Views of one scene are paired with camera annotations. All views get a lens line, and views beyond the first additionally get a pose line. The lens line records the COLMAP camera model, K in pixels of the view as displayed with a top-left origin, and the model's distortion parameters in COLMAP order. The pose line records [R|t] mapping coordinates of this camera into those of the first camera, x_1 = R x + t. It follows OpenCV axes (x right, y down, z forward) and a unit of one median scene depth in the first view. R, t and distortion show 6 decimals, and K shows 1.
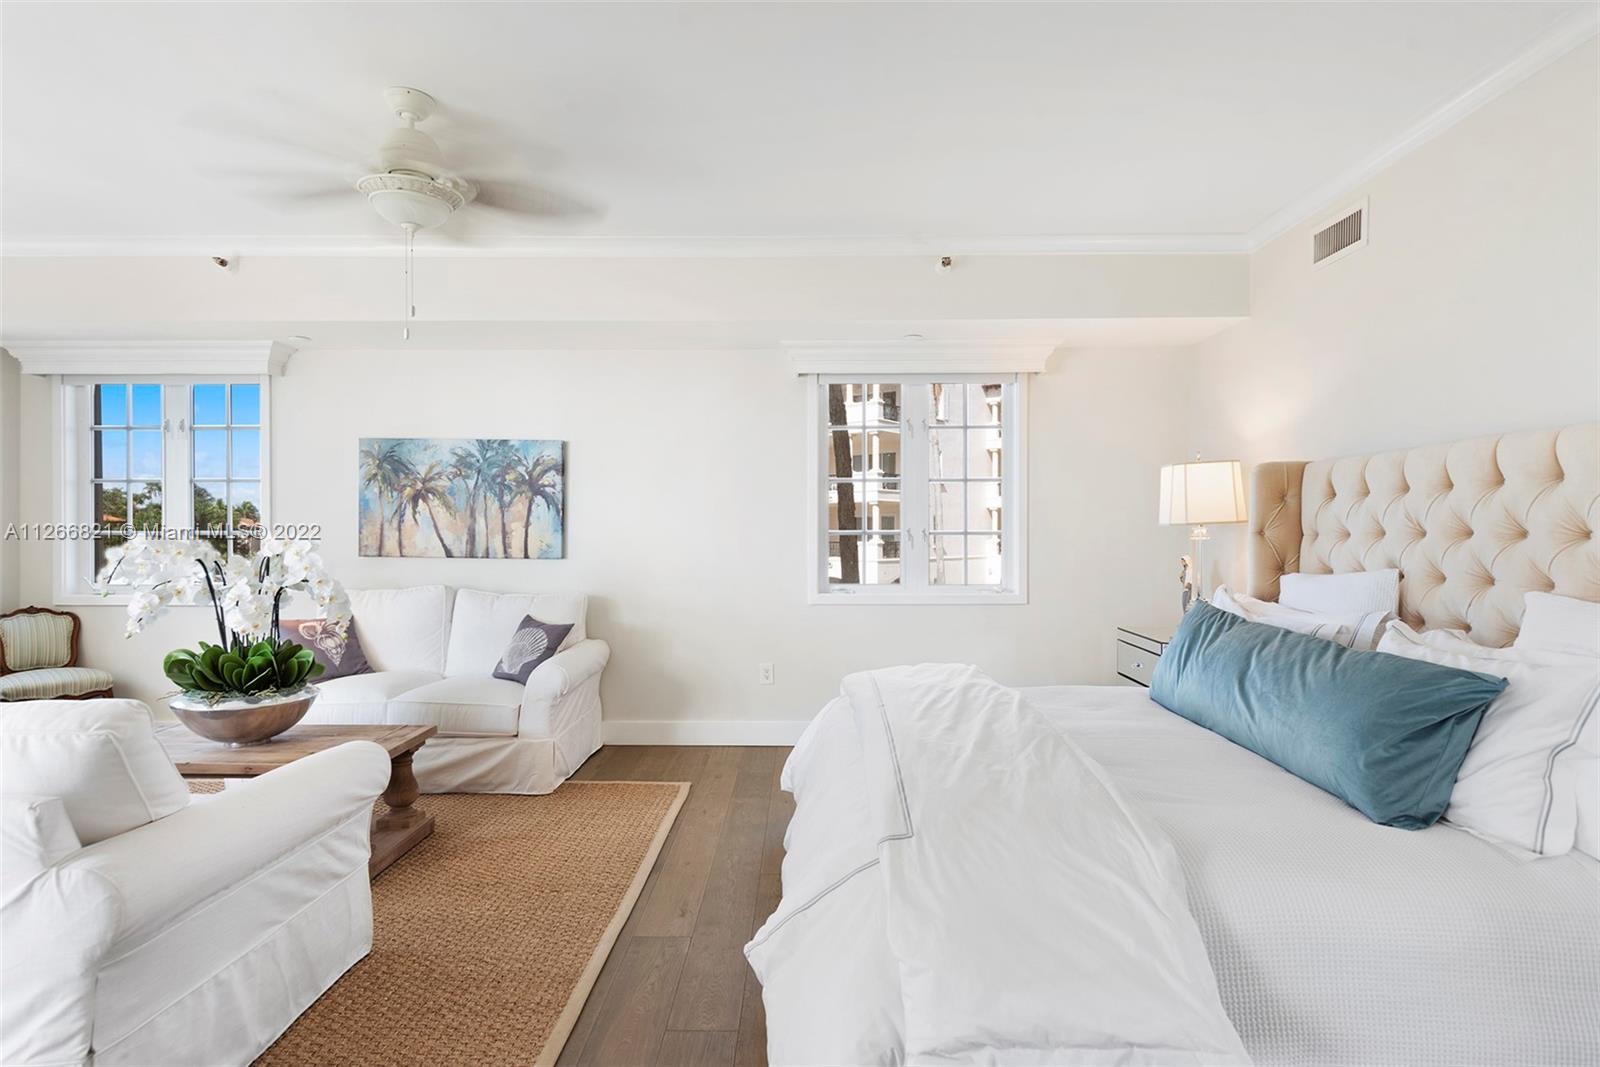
lens RADIAL K [[852.7, 0, 802.5], [0, 852.7, 539.6], [0, 0, 1]] dist [0.013779, -0.001421]
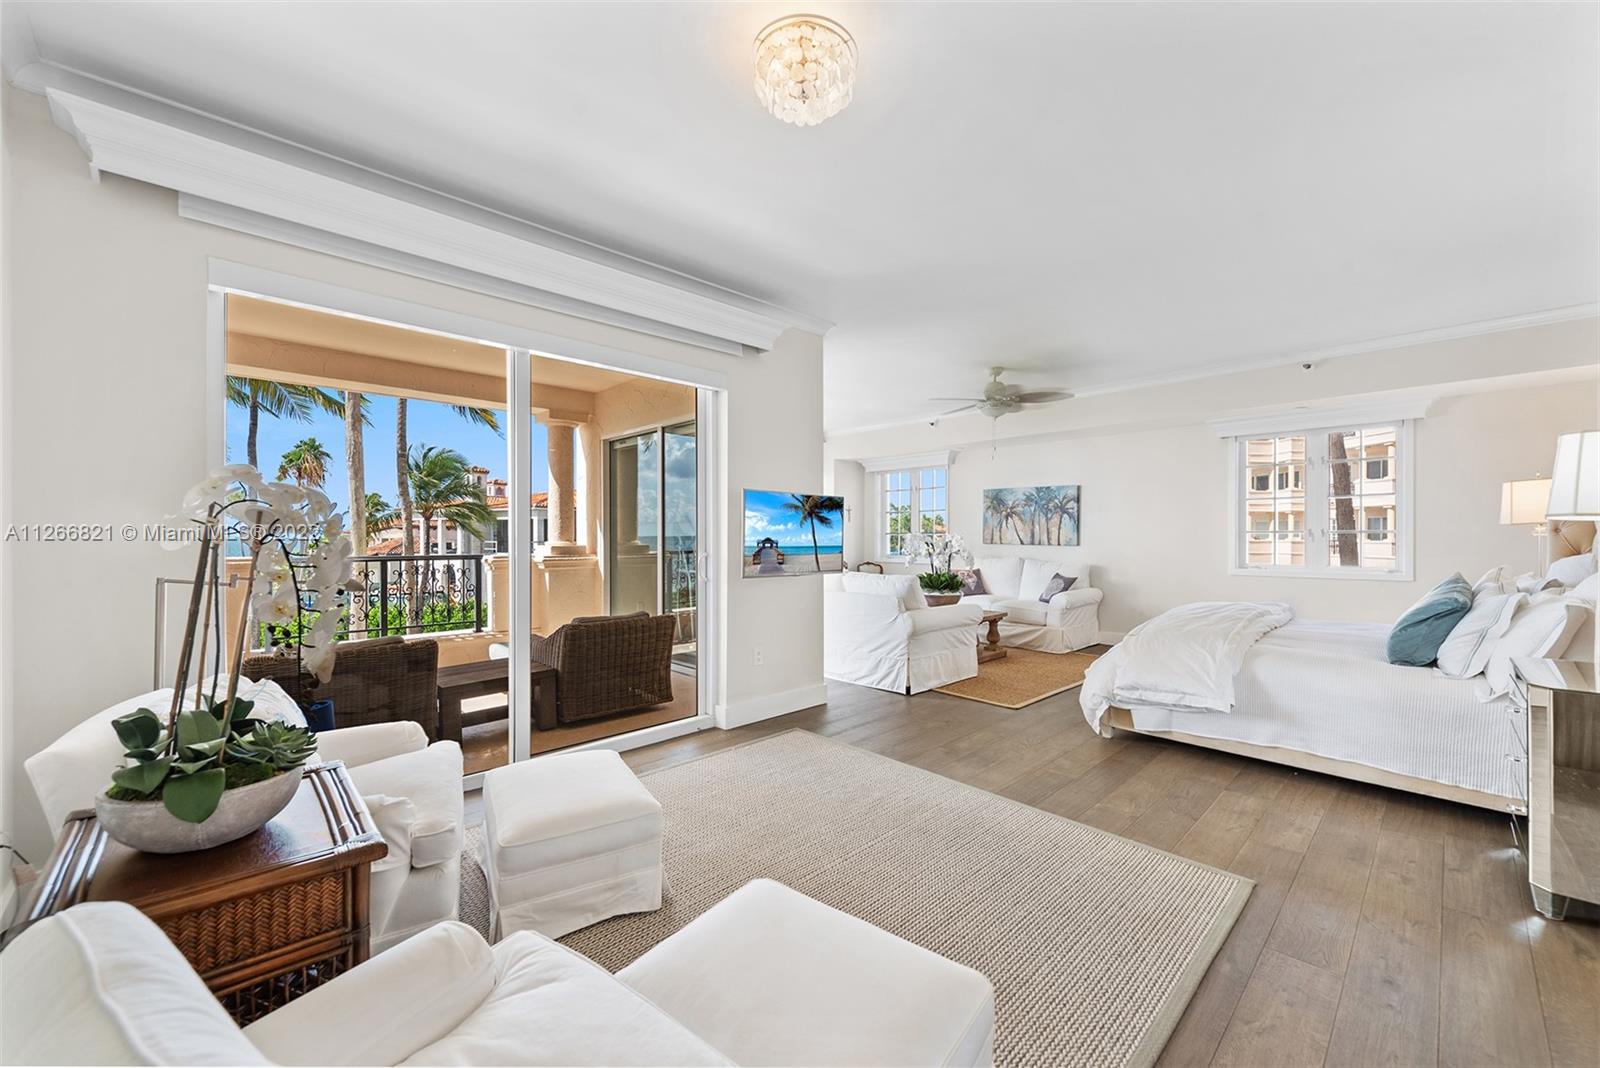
lens RADIAL K [[626.2, 0, 801.7], [0, 626.2, 537.0], [0, 0, 1]] dist [0.011558, -0.003024]
pose [[0.704816, 0.000811, -0.709389, 0.327217], [-0.002777, 0.999995, -0.001616, 0.007498], [0.709384, 0.003109, 0.704815, -0.514876]]
